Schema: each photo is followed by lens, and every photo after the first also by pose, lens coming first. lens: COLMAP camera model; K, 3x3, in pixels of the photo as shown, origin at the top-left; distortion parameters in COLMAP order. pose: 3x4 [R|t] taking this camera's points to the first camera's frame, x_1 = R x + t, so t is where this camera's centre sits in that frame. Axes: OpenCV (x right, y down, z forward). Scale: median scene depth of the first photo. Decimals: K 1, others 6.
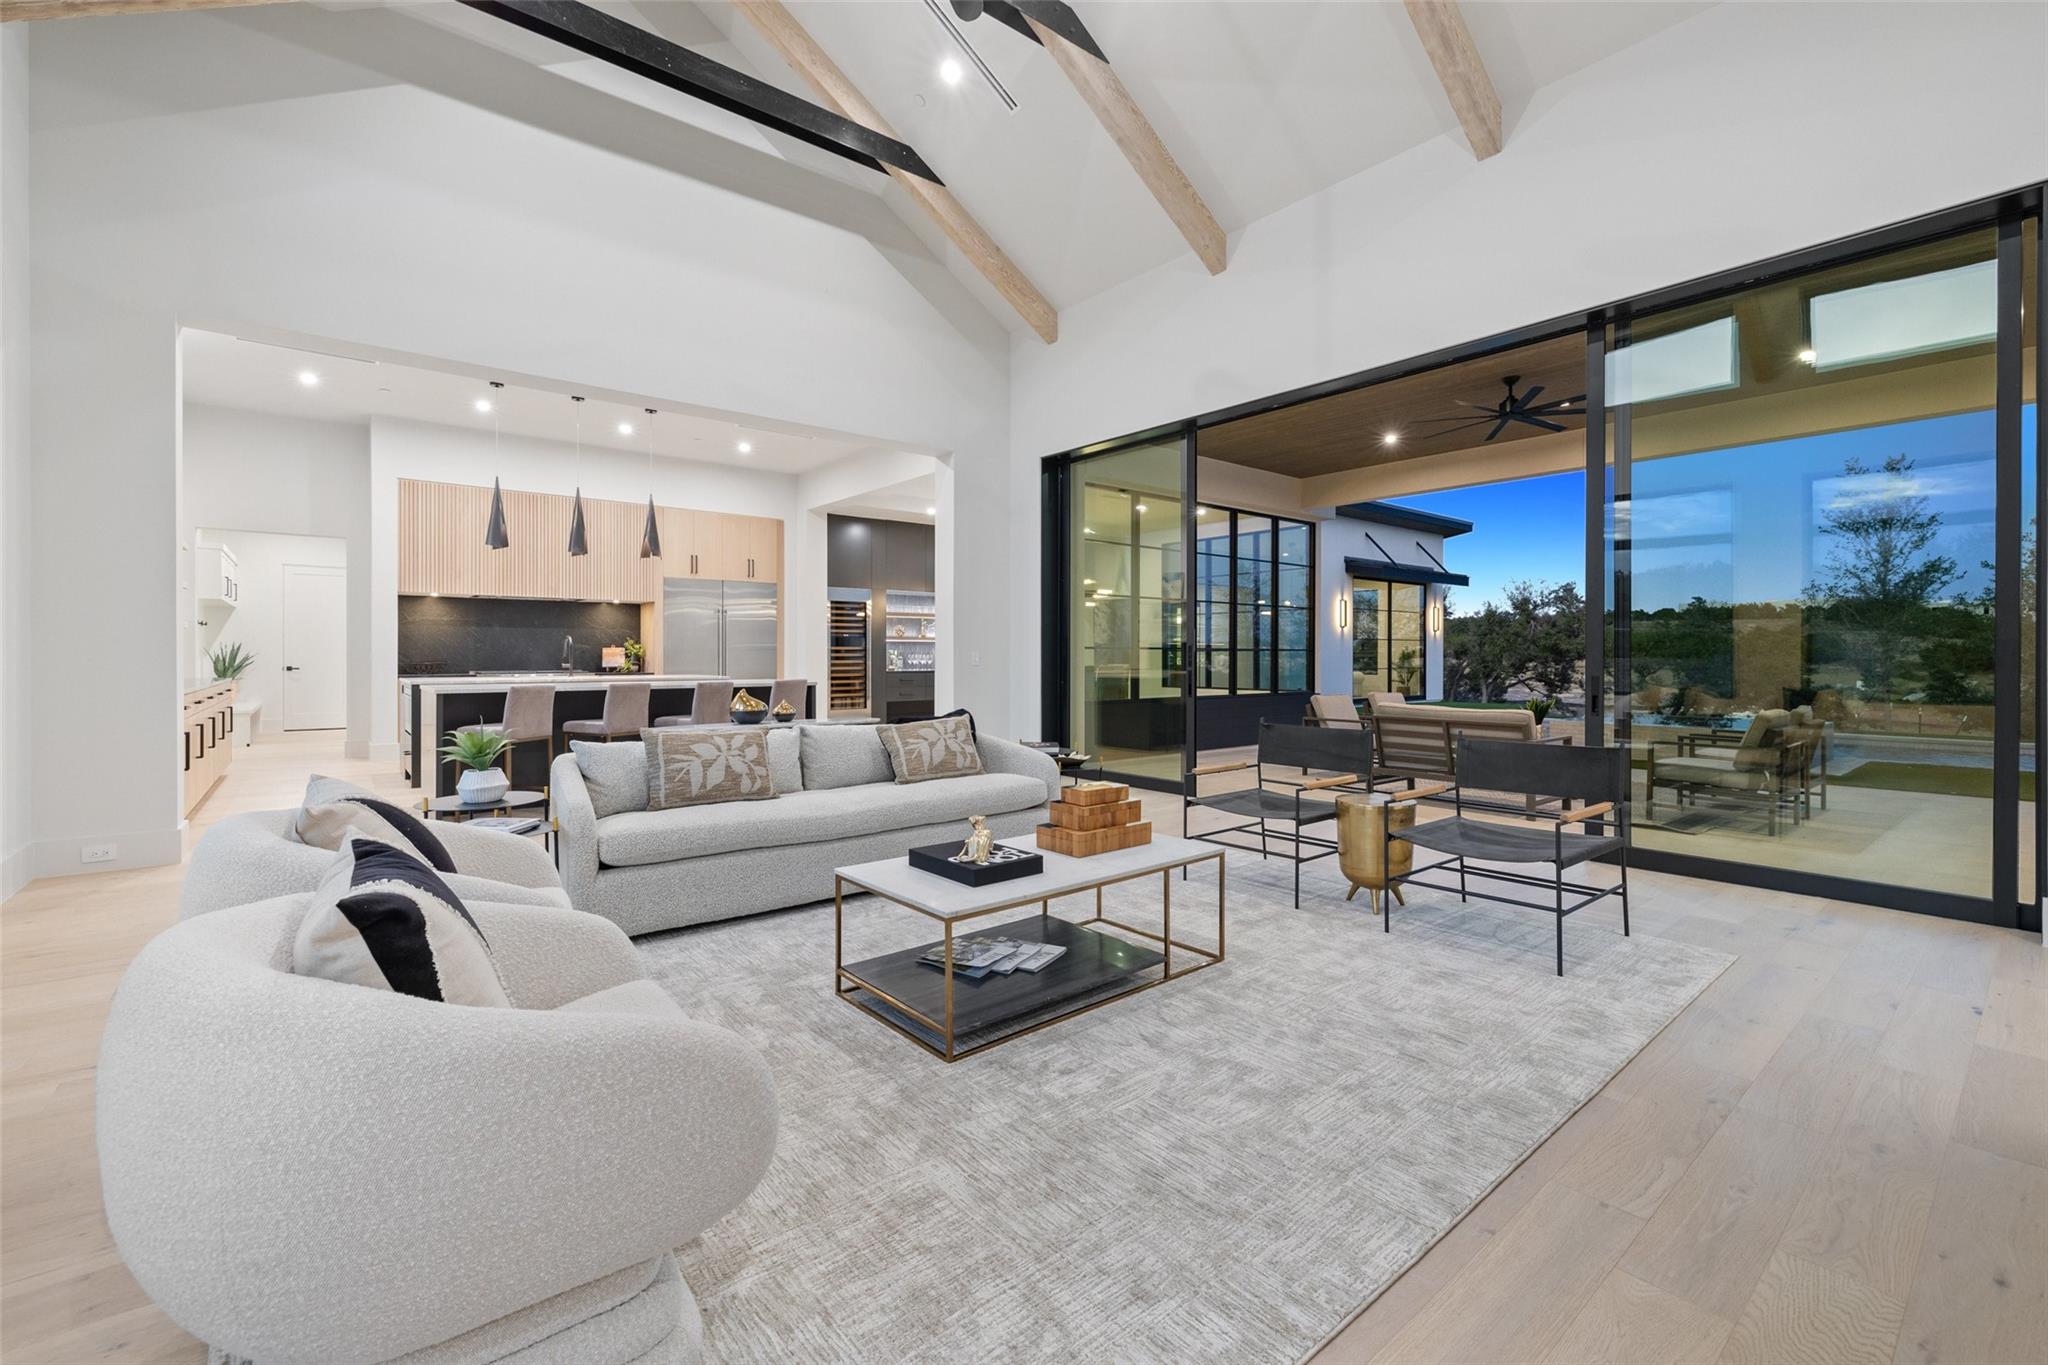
lens RADIAL K [[880.4, 0, 1027.6], [0, 880.4, 669.6], [0, 0, 1]] dist [-0.001368, -0.000123]
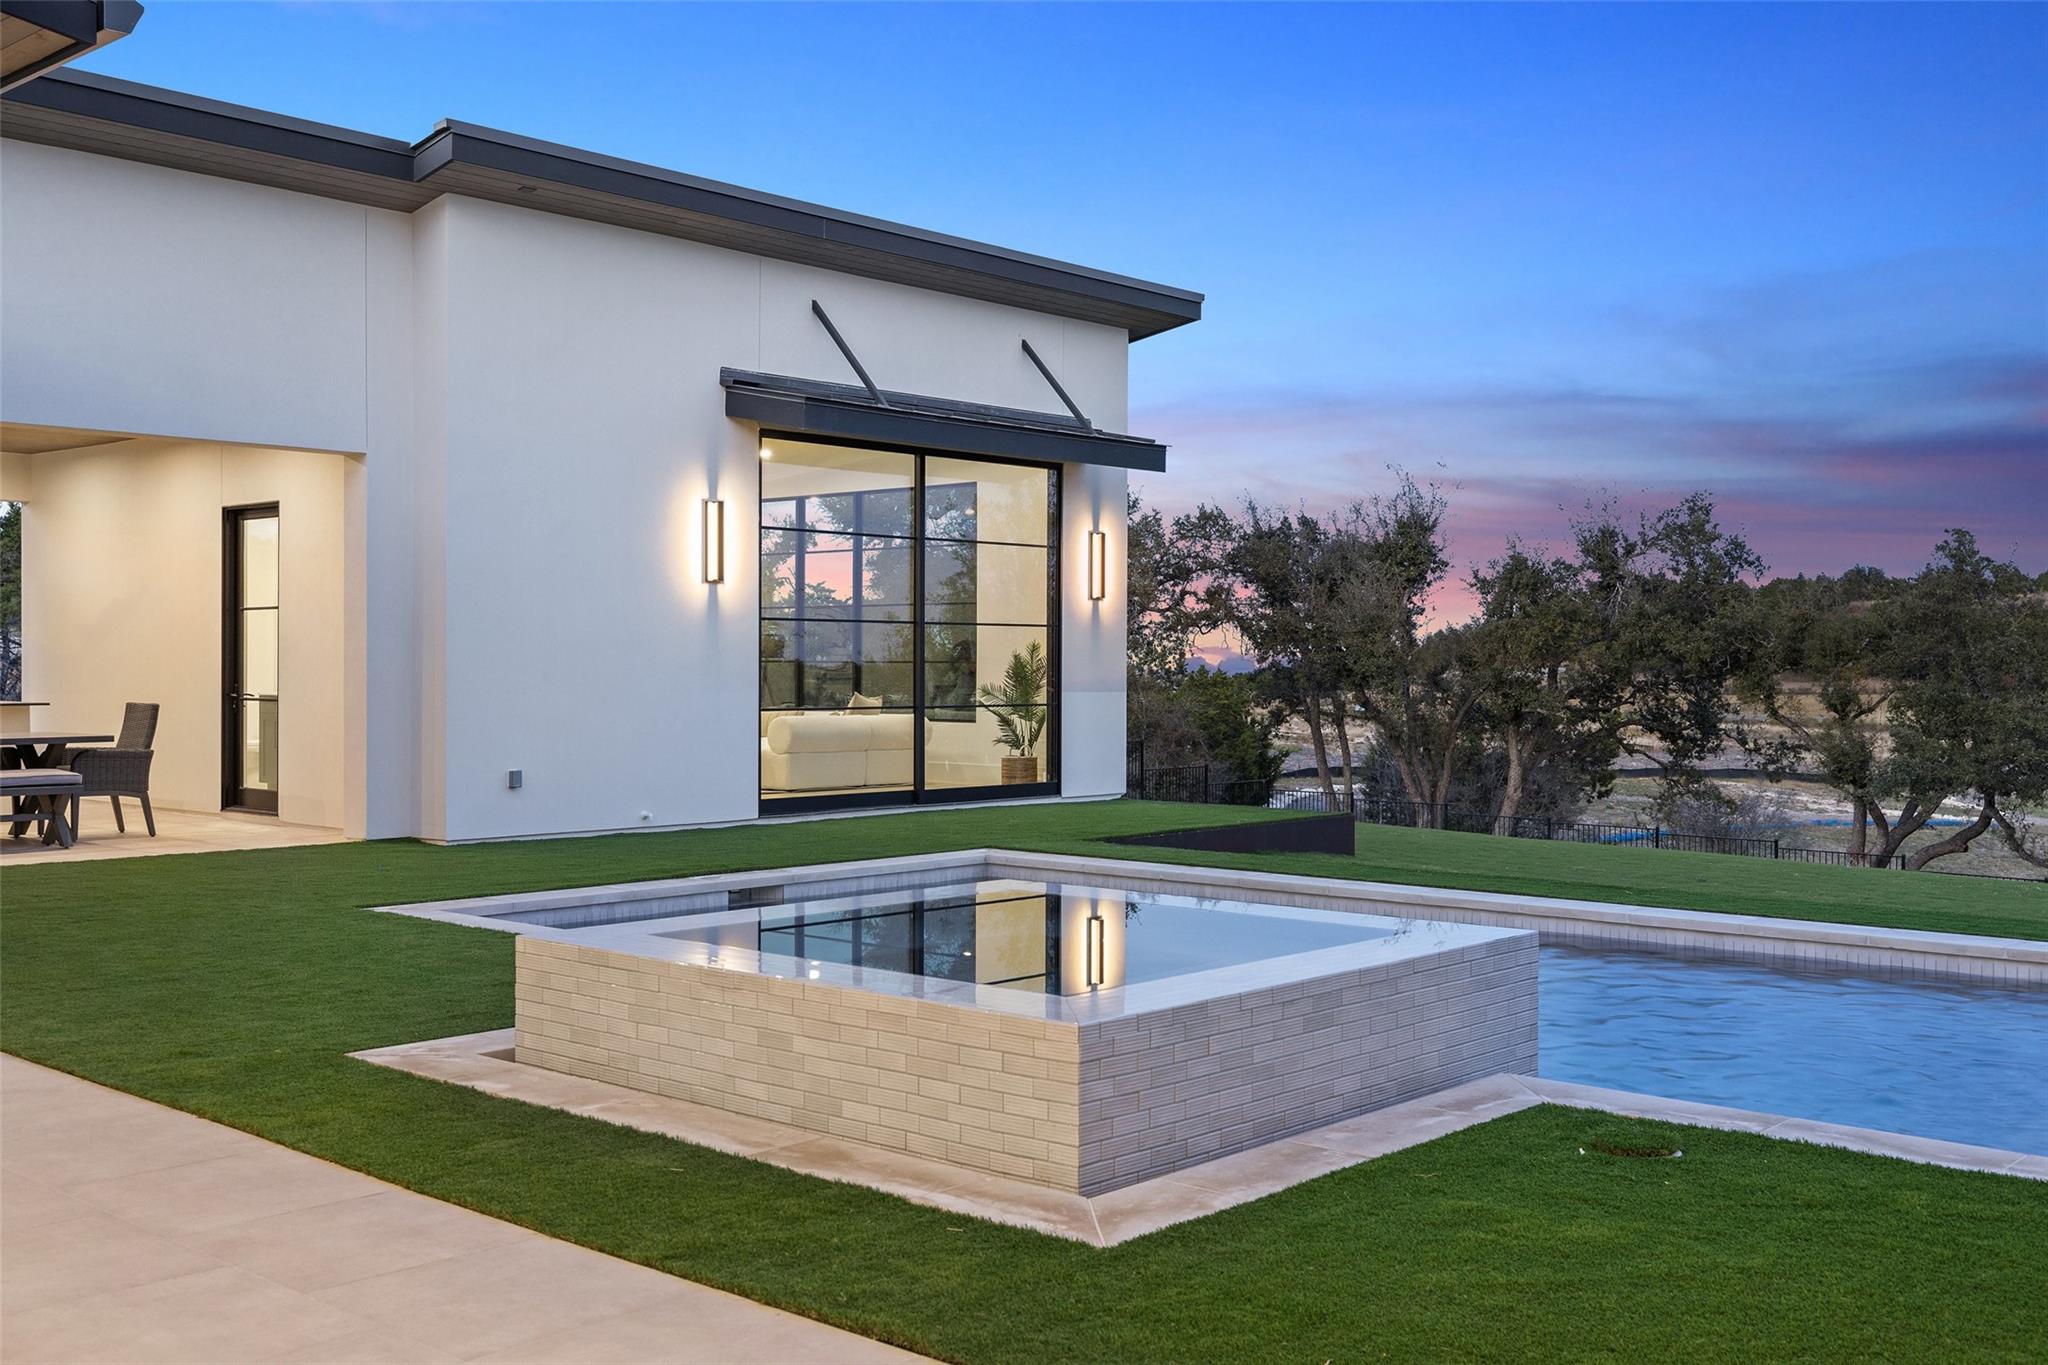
lens RADIAL K [[1987.6, 0, 1024.3], [0, 1987.6, 684.6], [0, 0, 1]] dist [0.022937, 0.000000]
pose [[0.989818, 0.000812, 0.142339, 0.325401], [-0.000124, 0.999988, -0.004843, -0.006711], [-0.142342, 0.004776, 0.989806, 0.223834]]
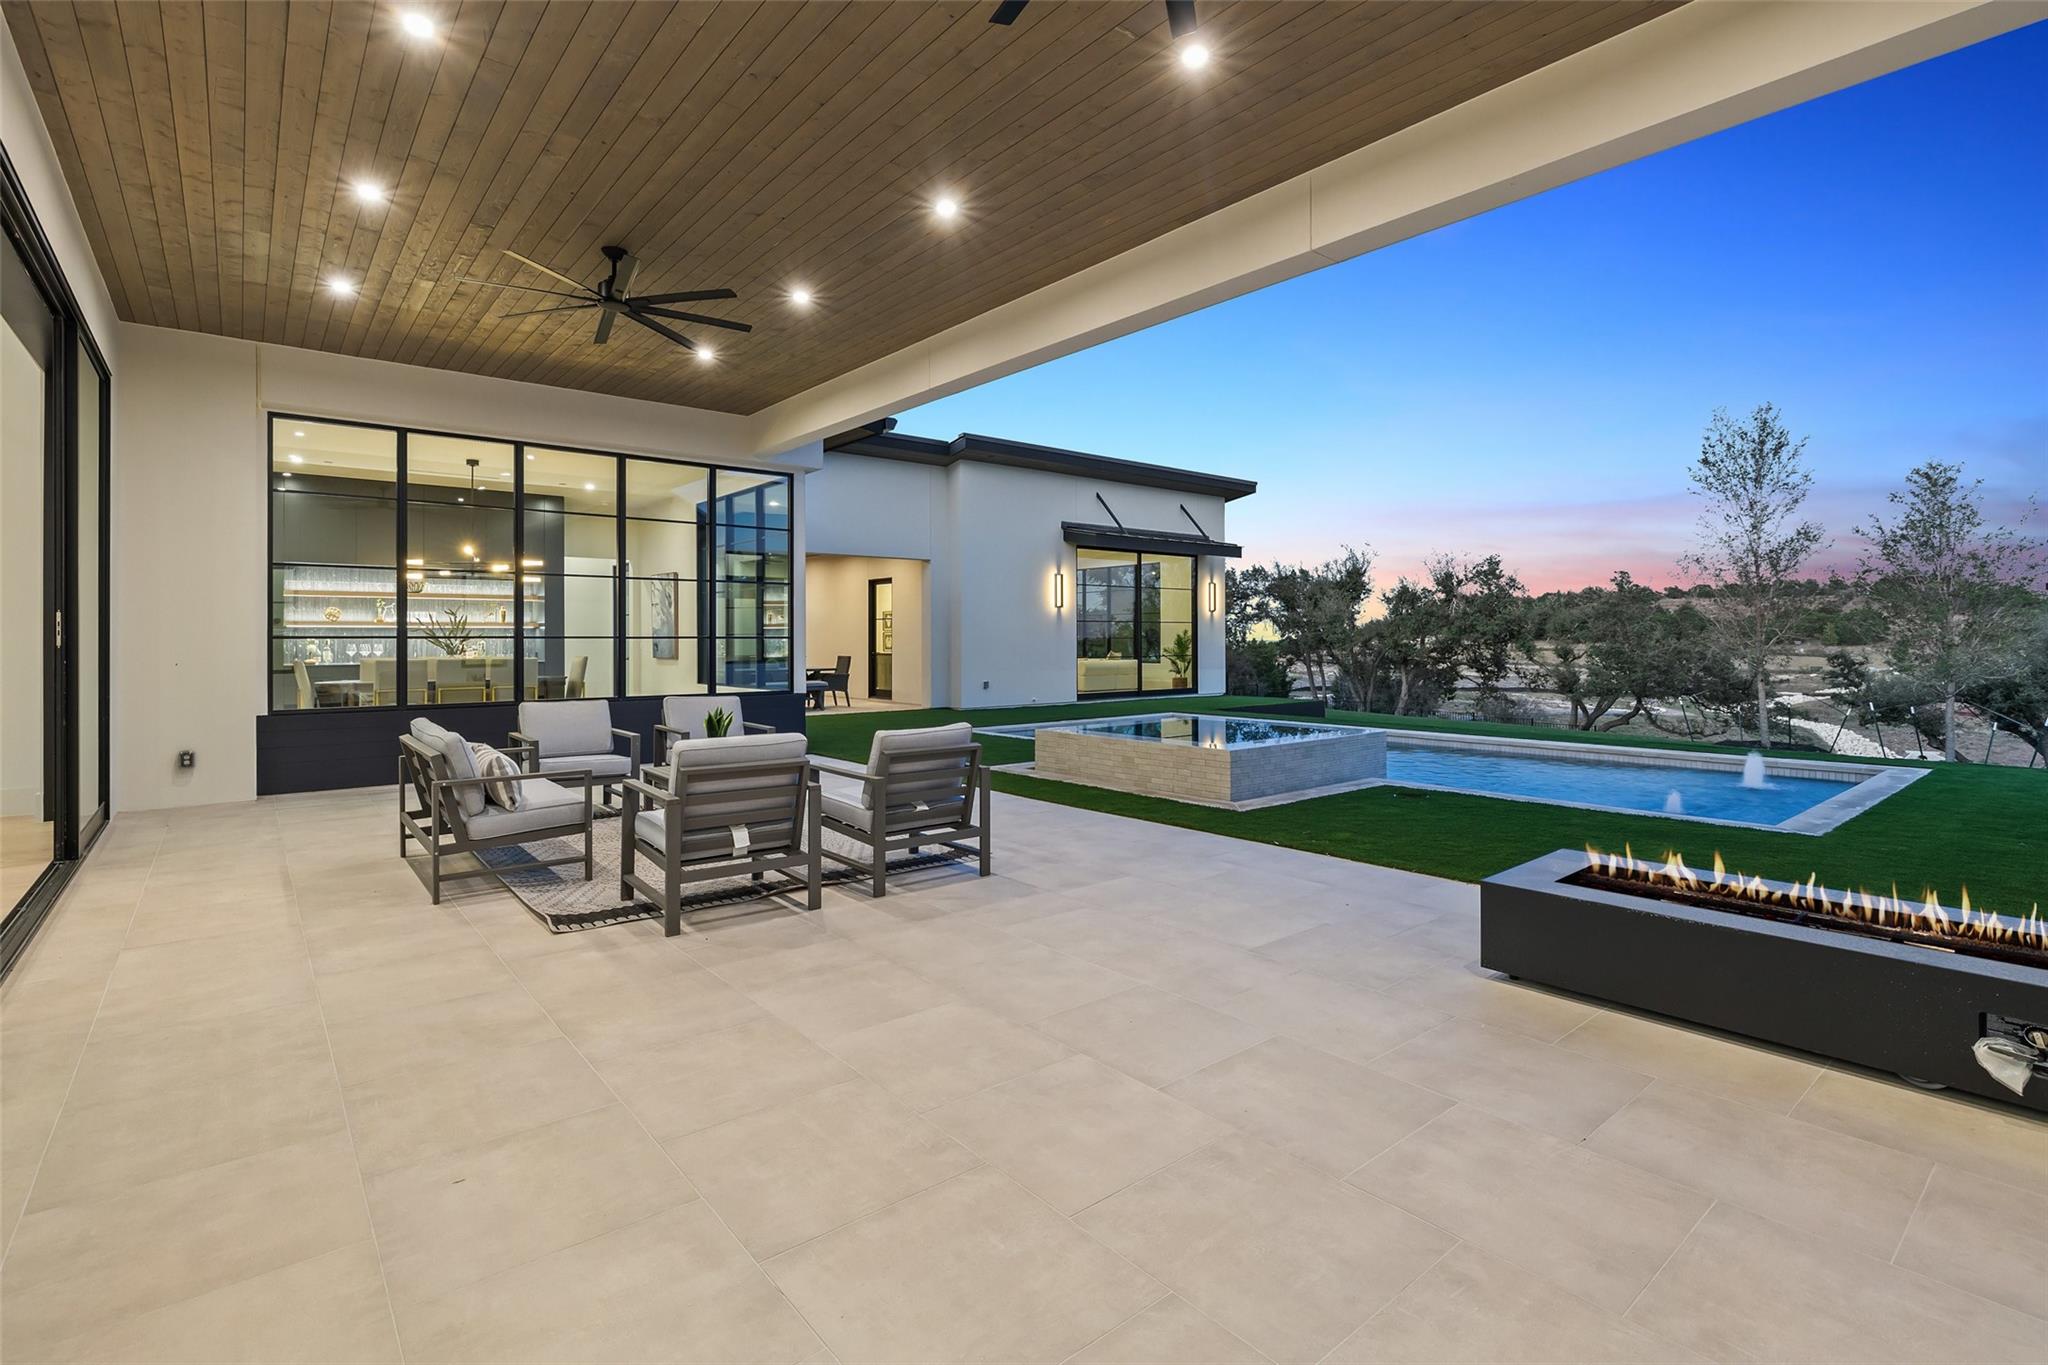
lens RADIAL K [[950.4, 0, 1021.0], [0, 950.4, 634.9], [0, 0, 1]] dist [-0.022453, -0.000048]
pose [[0.999968, -0.004494, -0.006591, 0.290645], [0.004364, 0.999800, -0.019532, -0.005213], [0.006677, 0.019502, 0.999788, 0.101658]]
